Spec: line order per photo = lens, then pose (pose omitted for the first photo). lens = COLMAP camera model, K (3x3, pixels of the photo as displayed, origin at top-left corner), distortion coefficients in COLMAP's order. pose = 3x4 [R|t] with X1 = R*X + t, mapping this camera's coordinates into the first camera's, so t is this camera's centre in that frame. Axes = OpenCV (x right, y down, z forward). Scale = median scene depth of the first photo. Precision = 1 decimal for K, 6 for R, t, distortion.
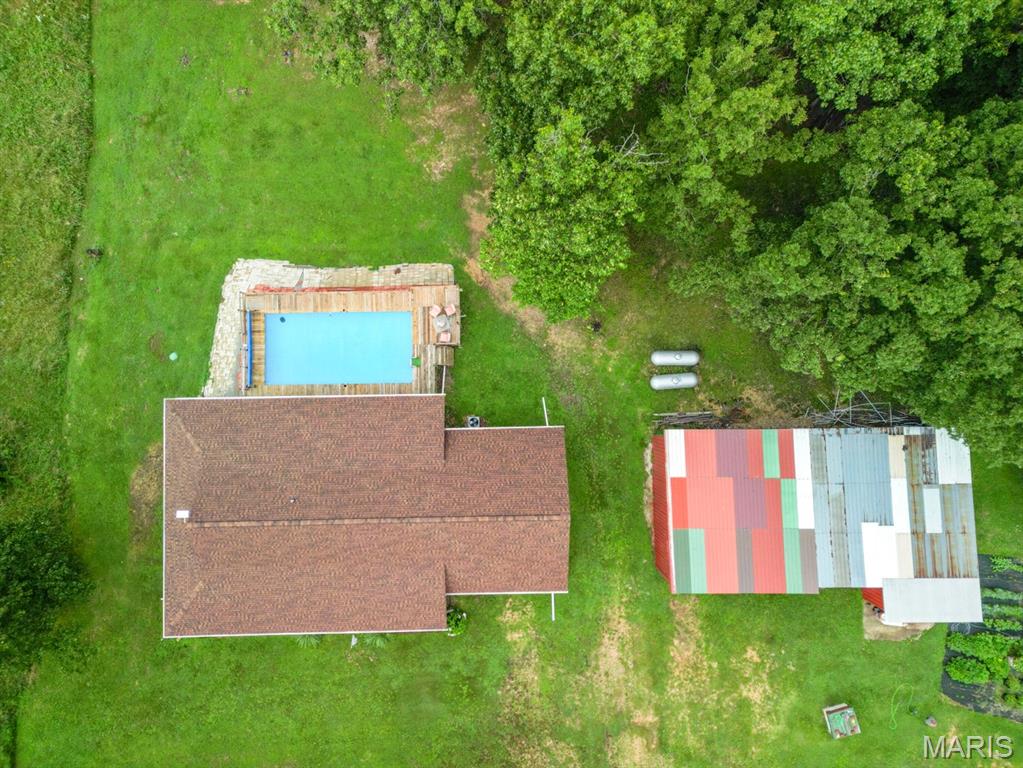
lens RADIAL K [[707.2, 0, 511.5], [0, 707.2, 384.0], [0, 0, 1]] dist [0.085607, -0.085904]
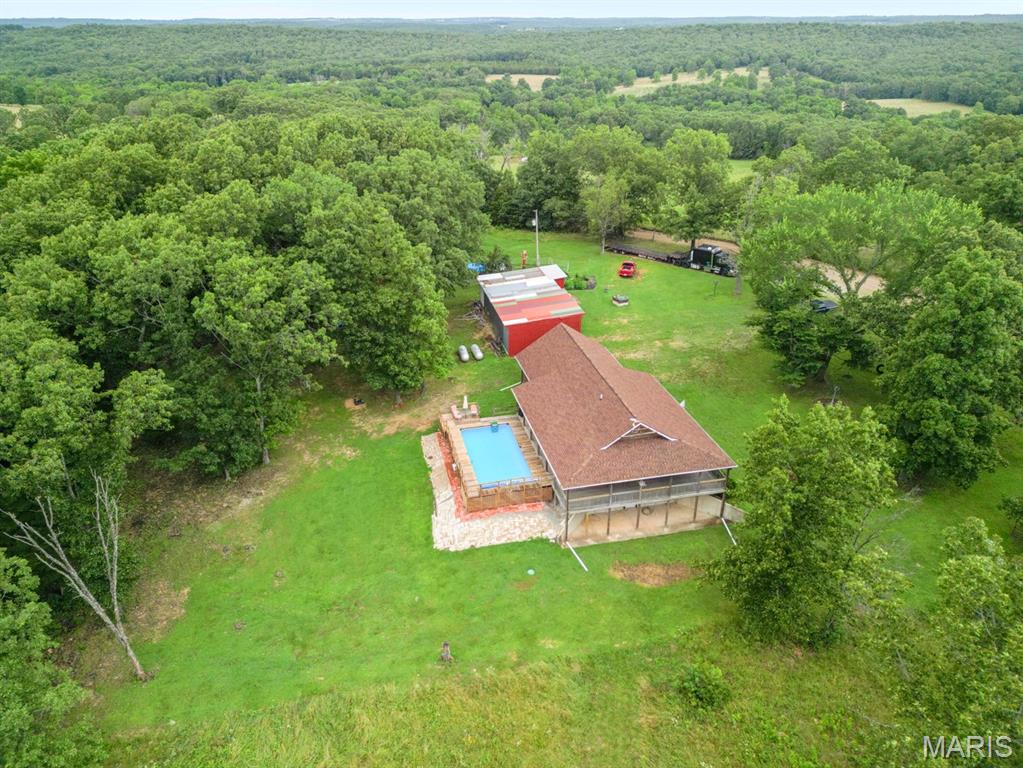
lens RADIAL K [[707.2, 0, 511.5], [0, 707.2, 384.0], [0, 0, 1]] dist [0.085607, -0.085904]
pose [[-0.212871, -0.441296, 0.871747, -1.474843], [0.976831, -0.075966, 0.200075, -0.301562], [-0.022069, 0.894140, 0.447243, 0.300389]]
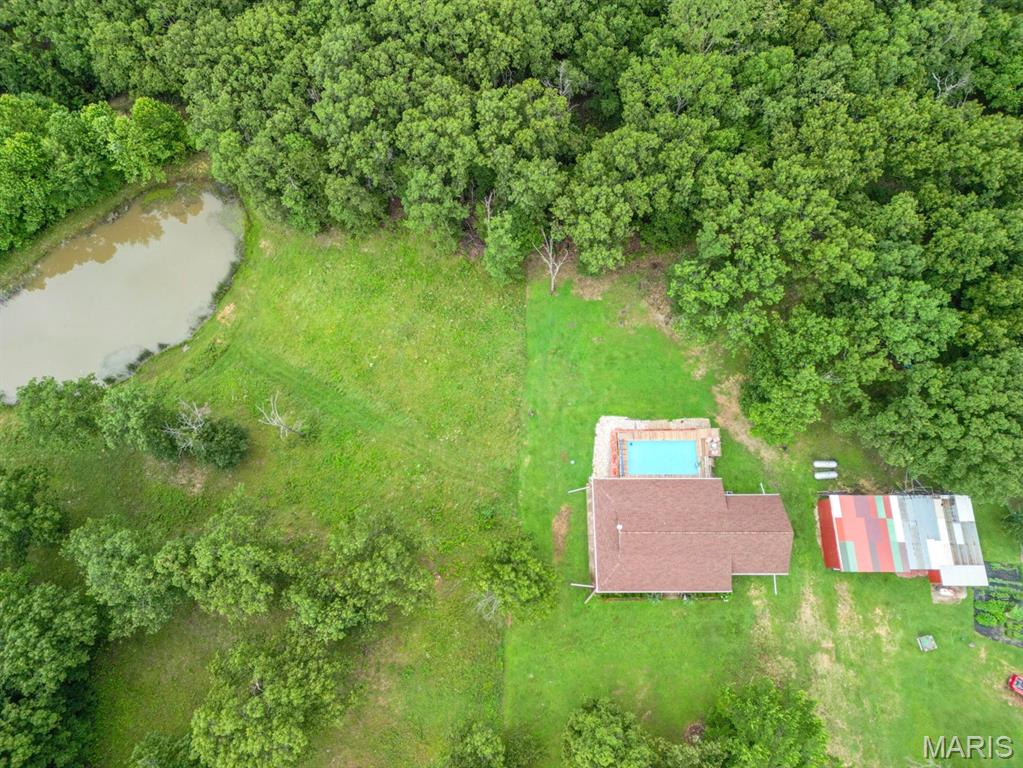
lens RADIAL K [[707.2, 0, 511.5], [0, 707.2, 384.0], [0, 0, 1]] dist [0.085607, -0.085904]
pose [[0.999975, 0.006517, -0.002906, -0.738332], [-0.006998, 0.975204, -0.221199, 0.222115], [0.001392, 0.221214, 0.975224, -1.188201]]
